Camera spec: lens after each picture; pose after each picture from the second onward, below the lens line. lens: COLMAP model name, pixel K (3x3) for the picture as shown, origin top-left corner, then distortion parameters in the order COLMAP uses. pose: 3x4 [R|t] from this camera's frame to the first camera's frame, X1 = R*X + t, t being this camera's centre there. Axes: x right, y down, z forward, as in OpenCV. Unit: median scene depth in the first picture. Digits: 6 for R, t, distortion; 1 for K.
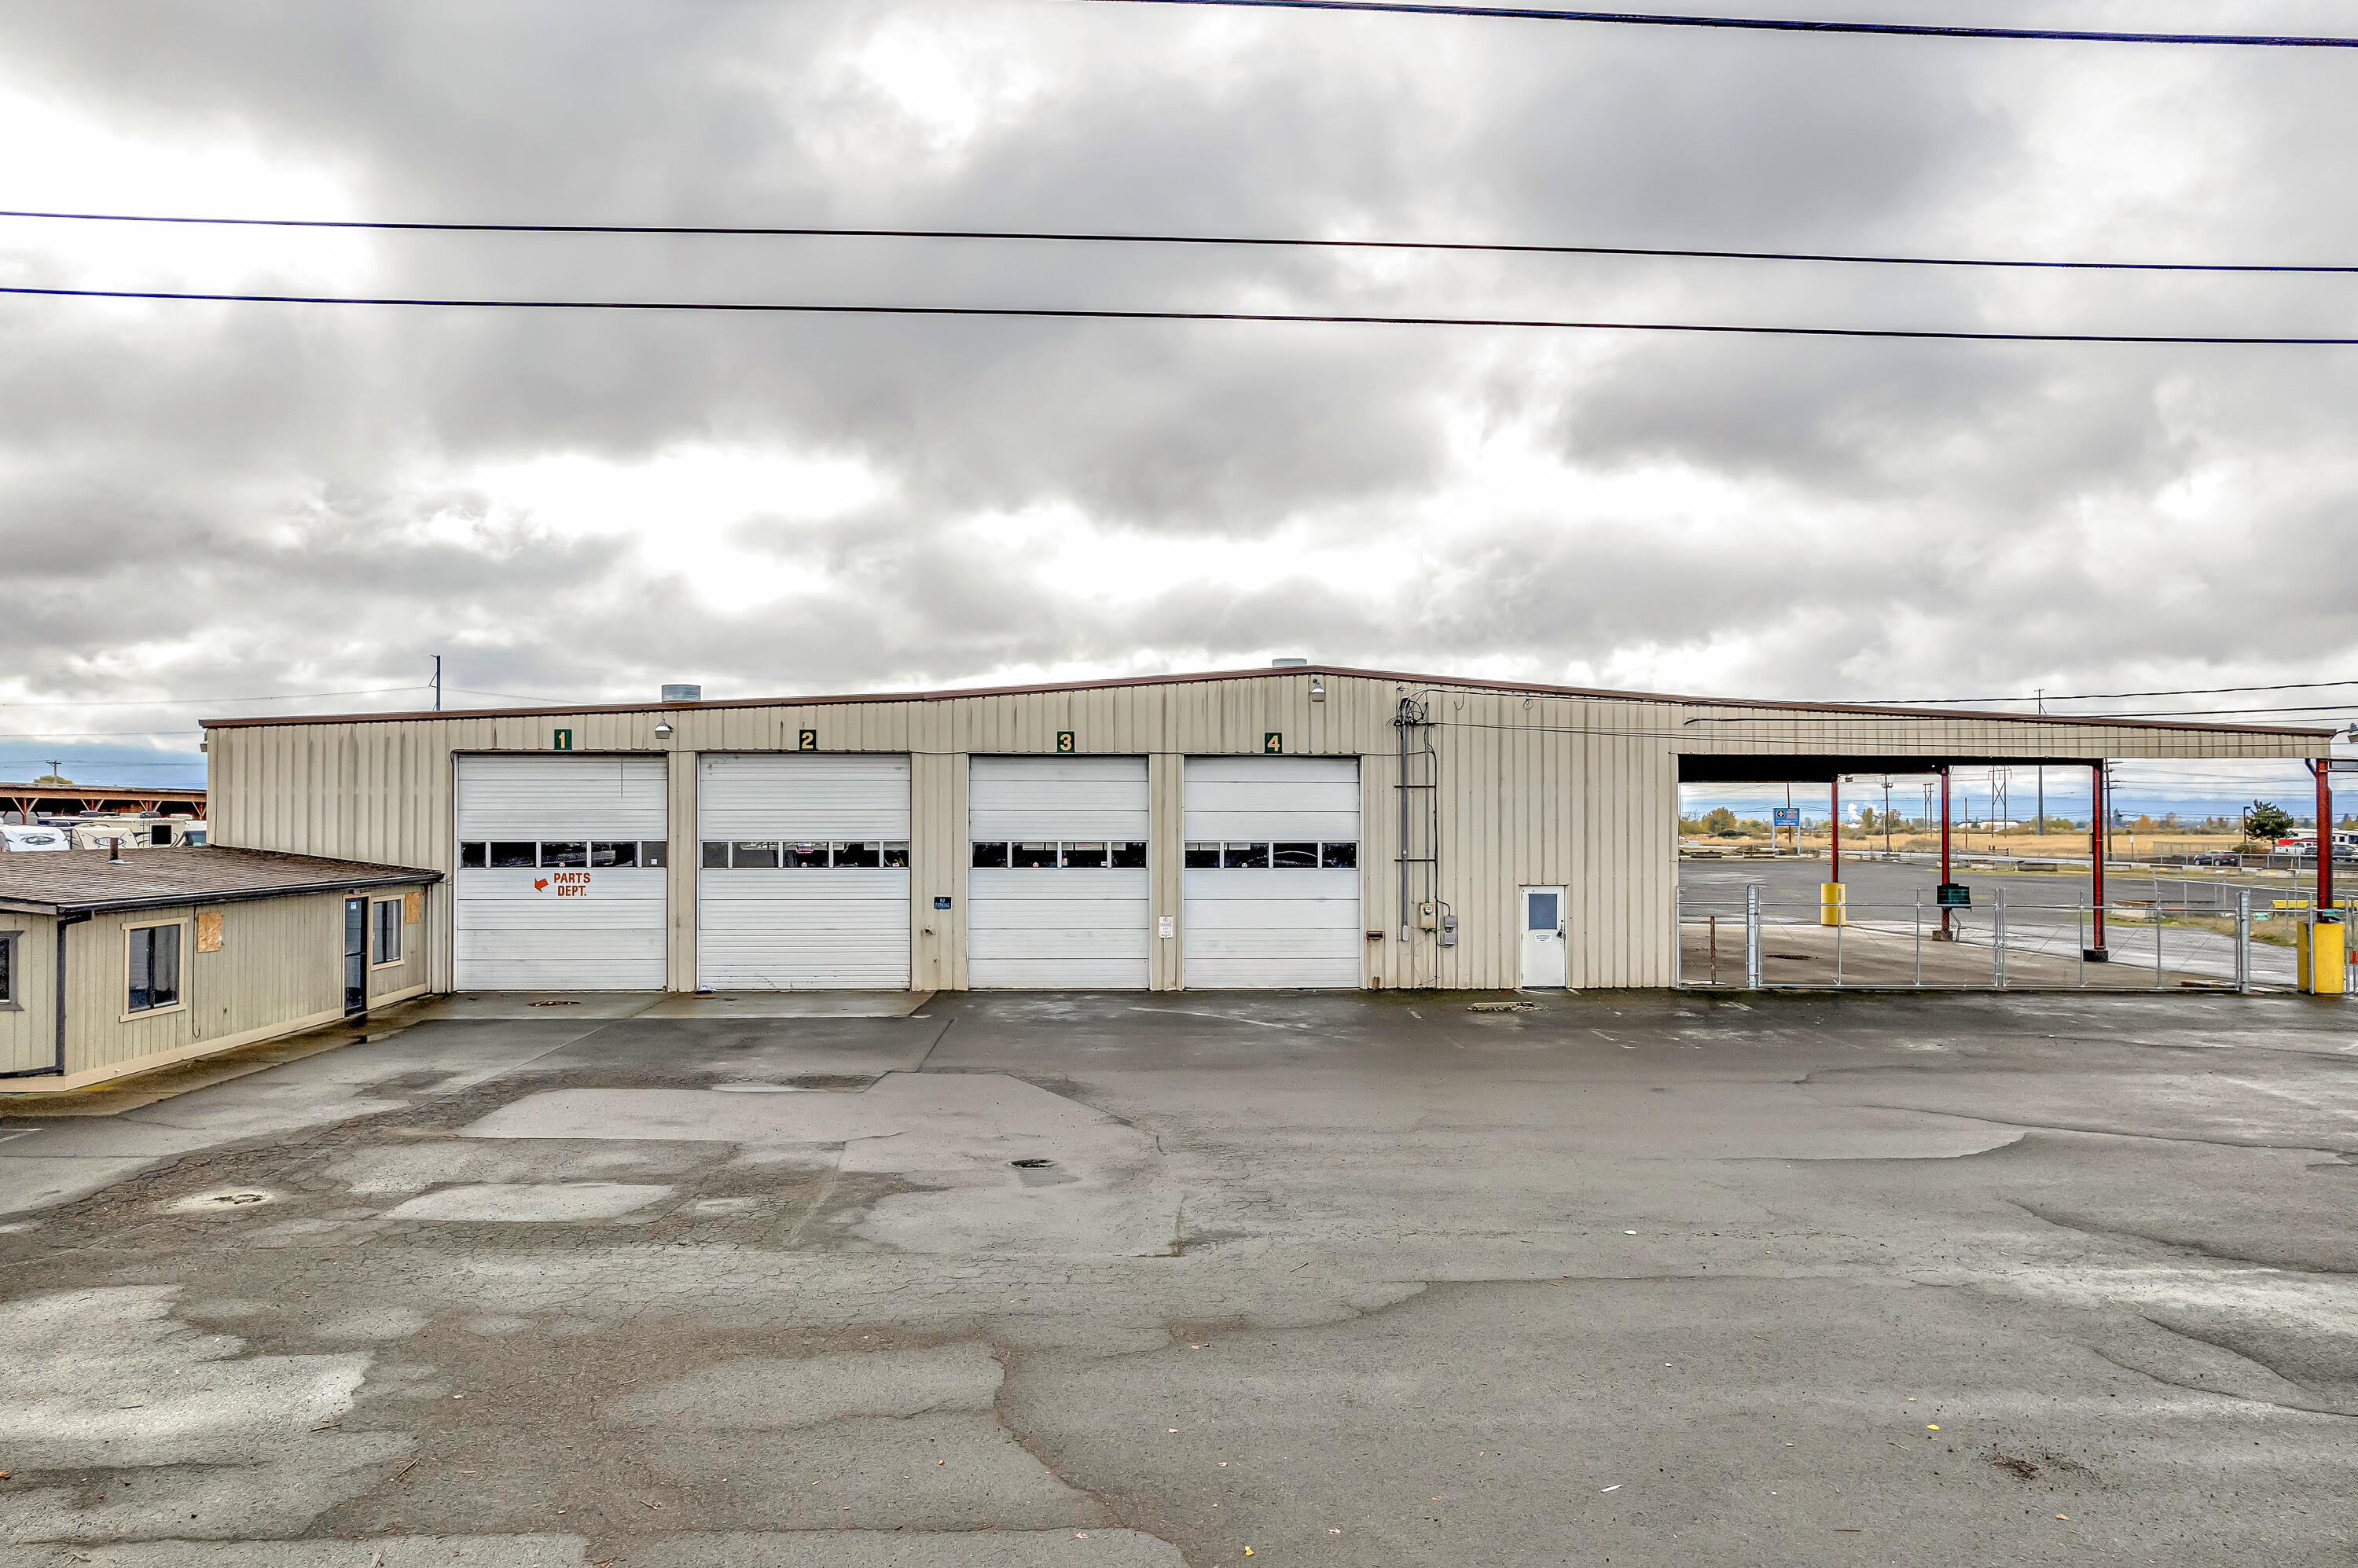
lens RADIAL K [[1545.3, 0, 1187.5], [0, 1545.3, 795.3], [0, 0, 1]] dist [-0.067412, 0.056121]
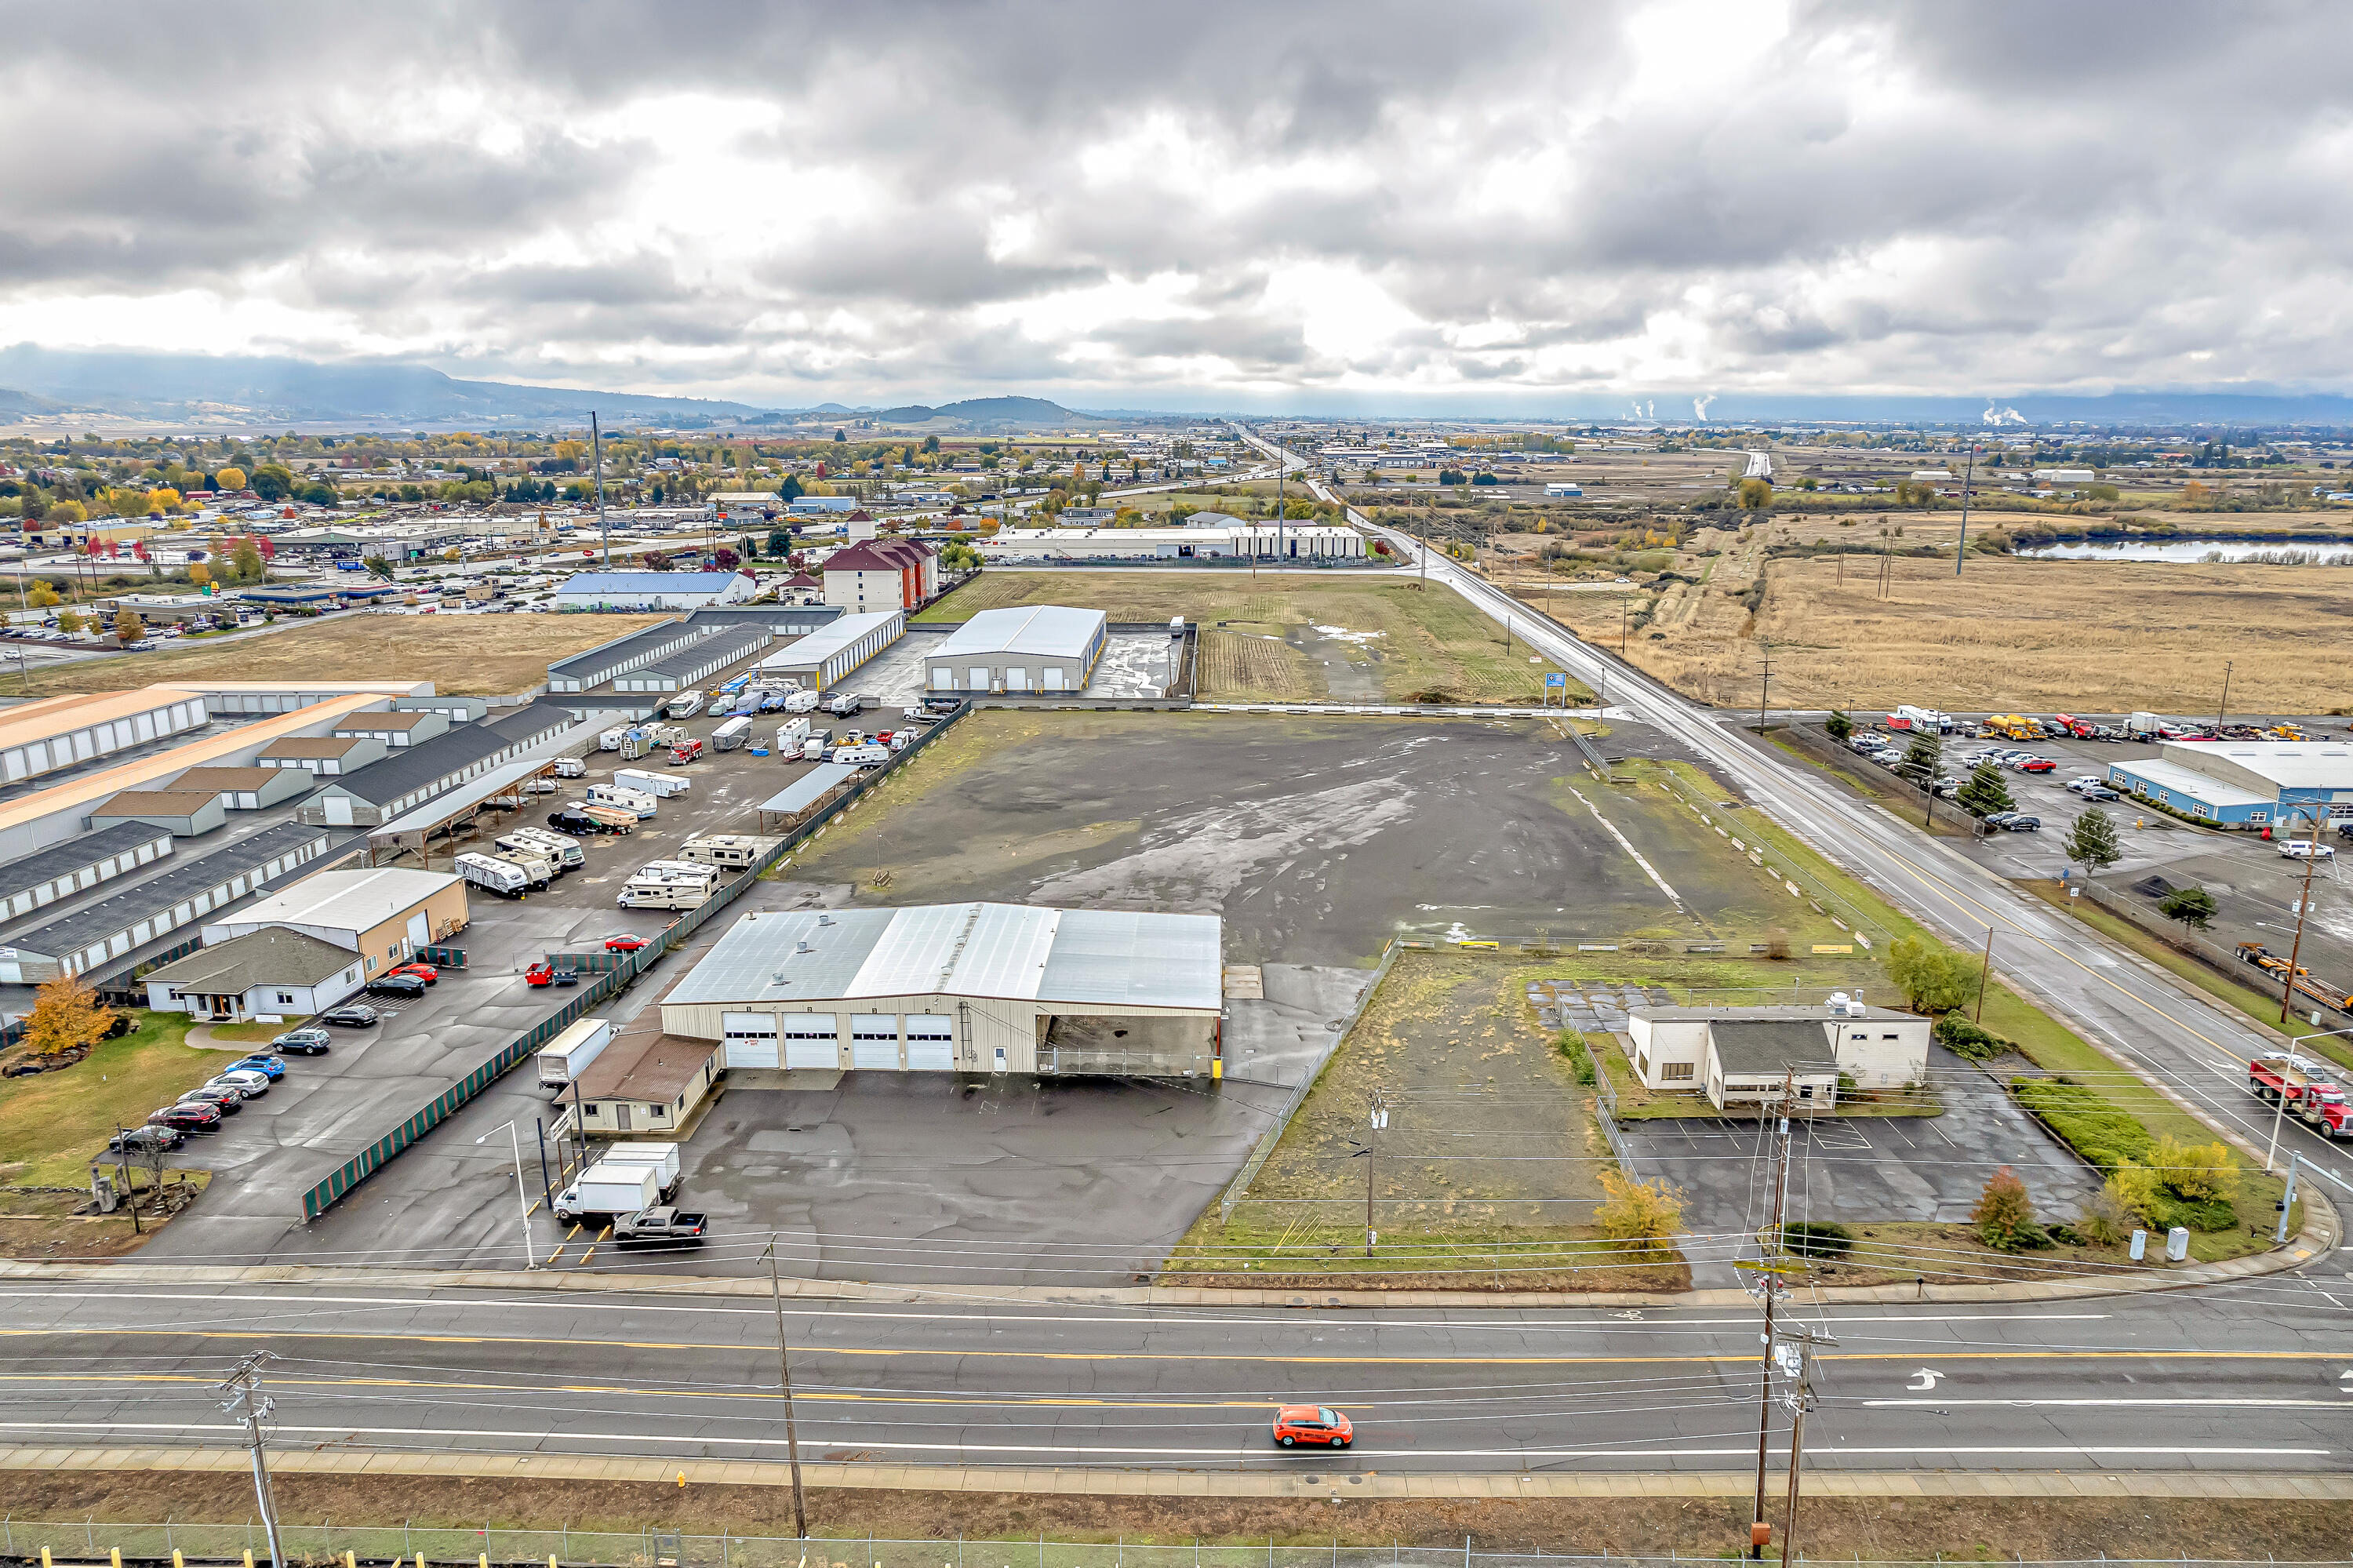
lens RADIAL K [[1529.3, 0, 1184.0], [0, 1529.3, 801.8], [0, 0, 1]] dist [-0.067670, 0.058585]
pose [[0.996563, 0.018358, -0.080780, 0.999907], [0.004183, 0.962739, 0.270401, -1.578088], [0.082734, -0.269809, 0.959353, -2.479603]]
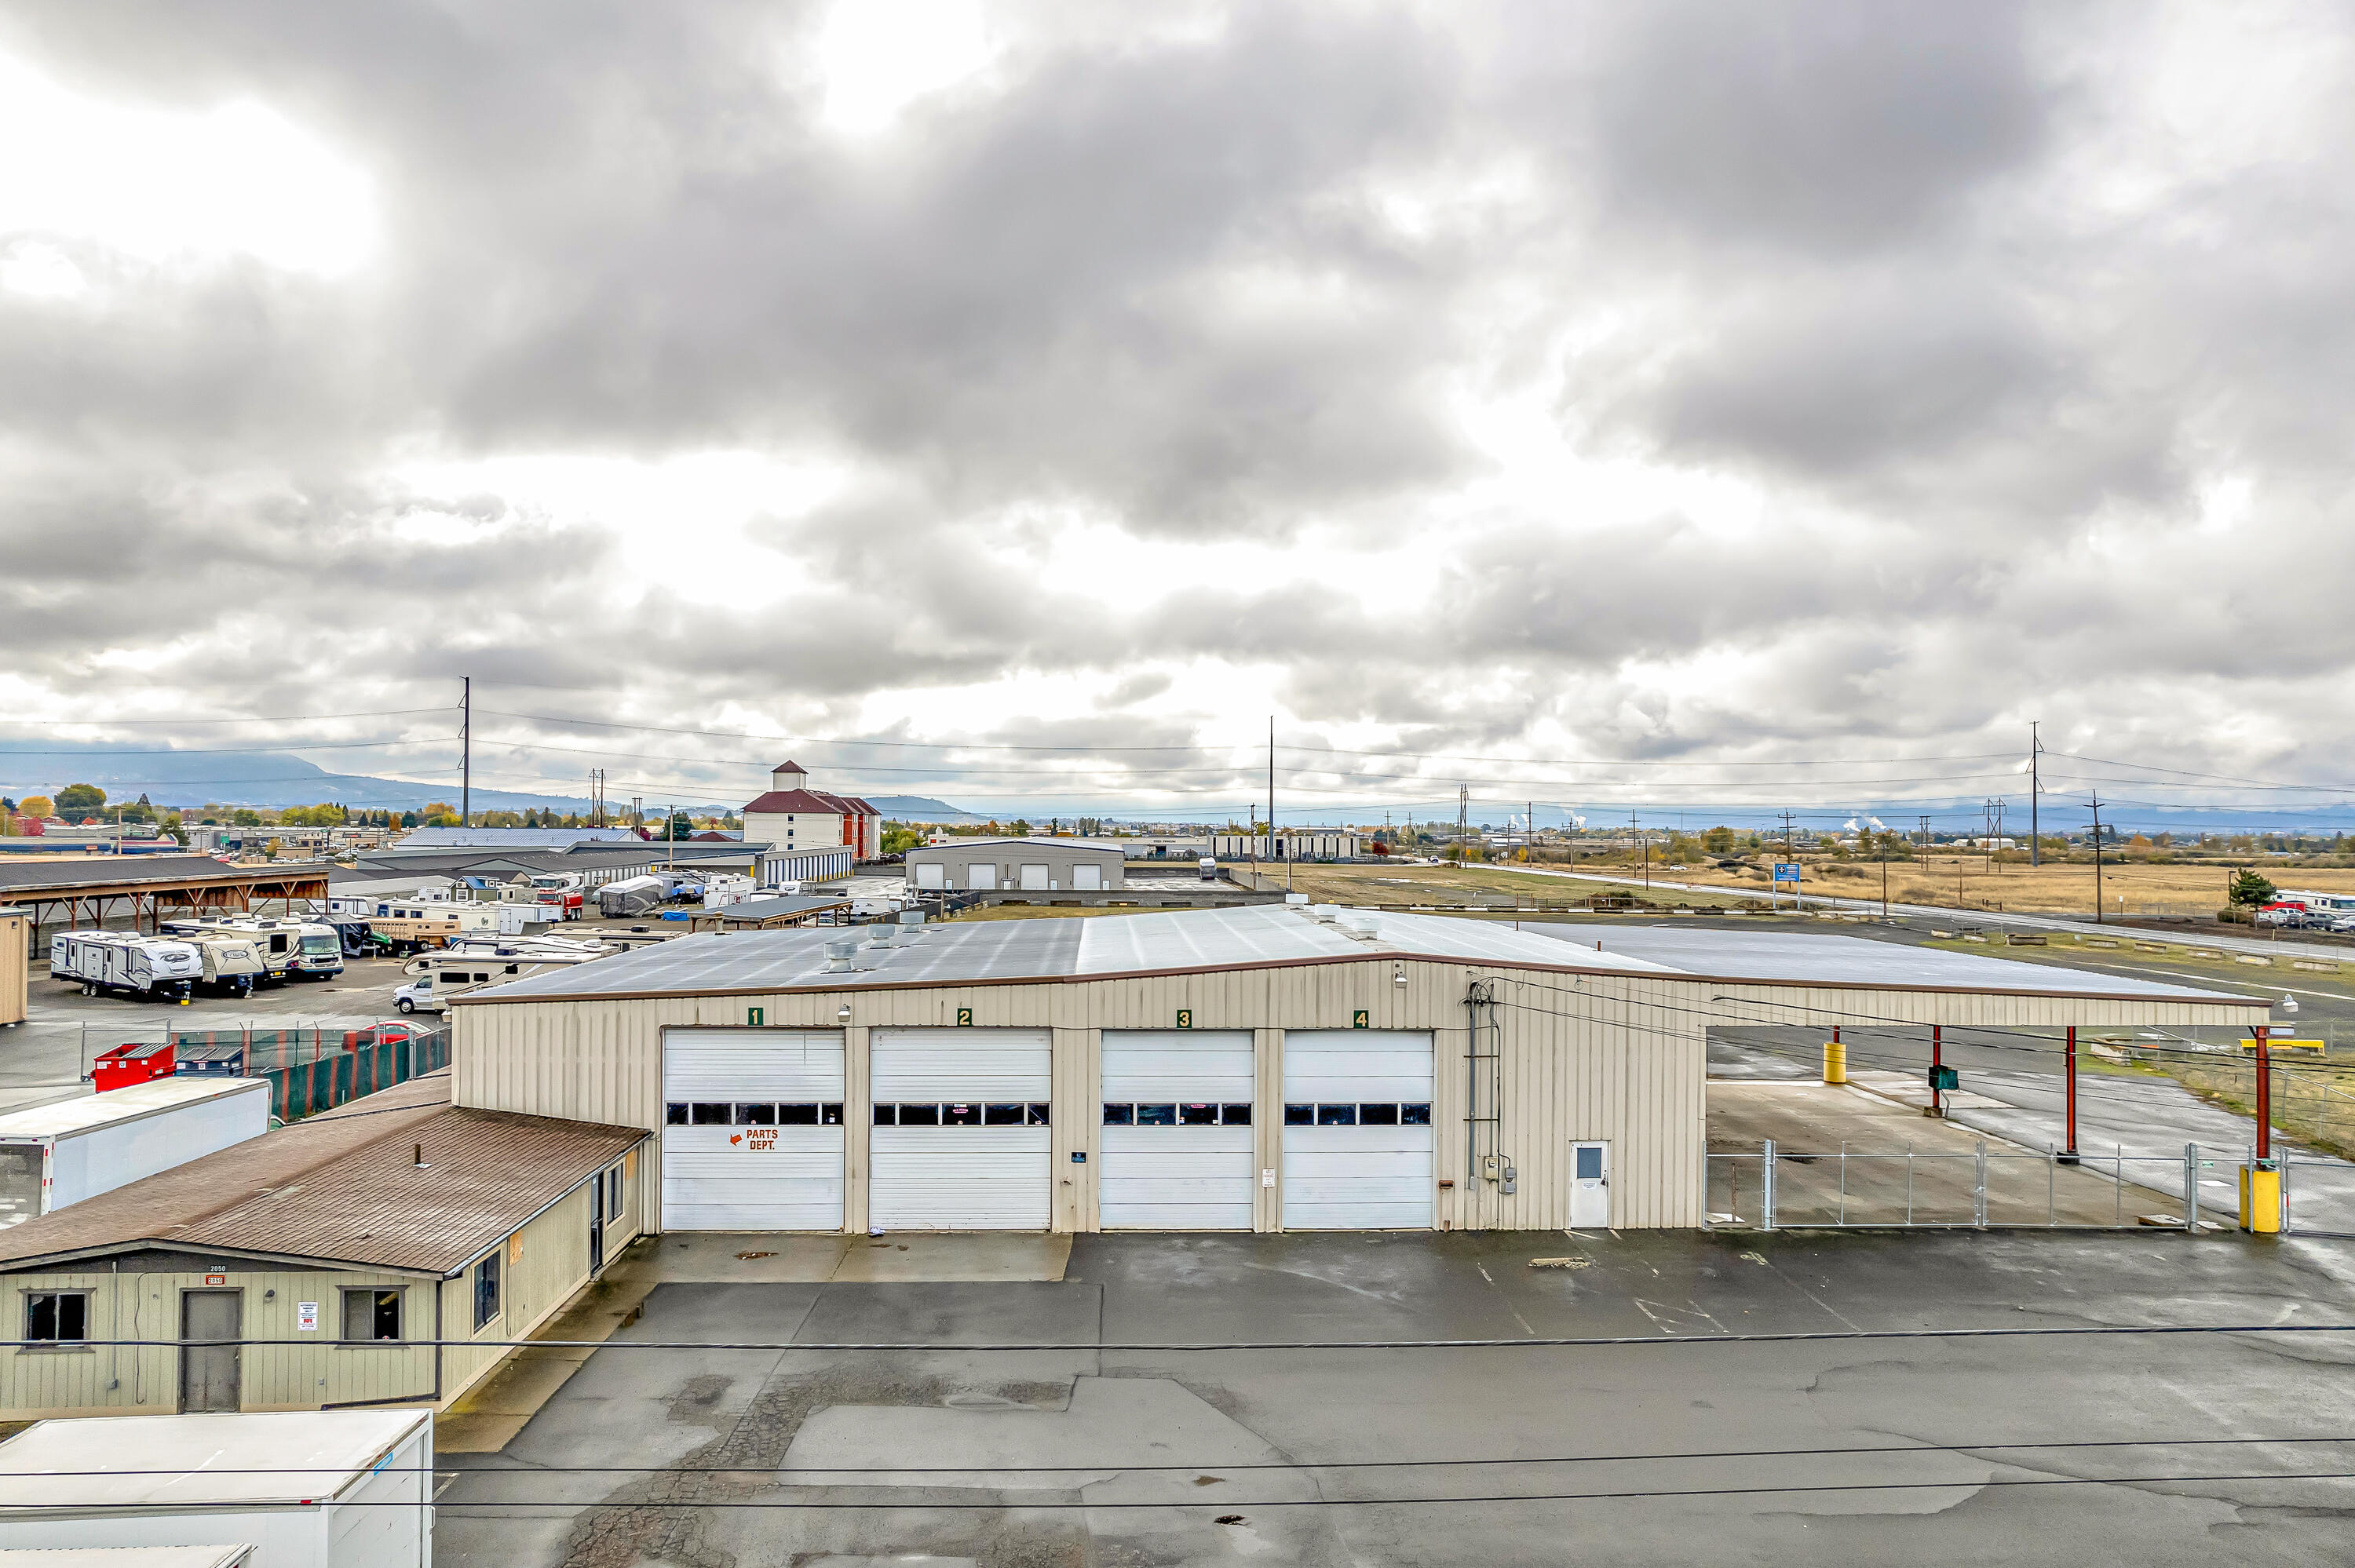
lens RADIAL K [[1530.4, 0, 1185.0], [0, 1530.4, 801.8], [0, 0, 1]] dist [-0.067670, 0.058585]
pose [[0.999966, 0.007627, -0.003218, -0.075890], [-0.007610, 0.999957, 0.005328, -0.205428], [0.003258, -0.005303, 0.999981, -0.156326]]
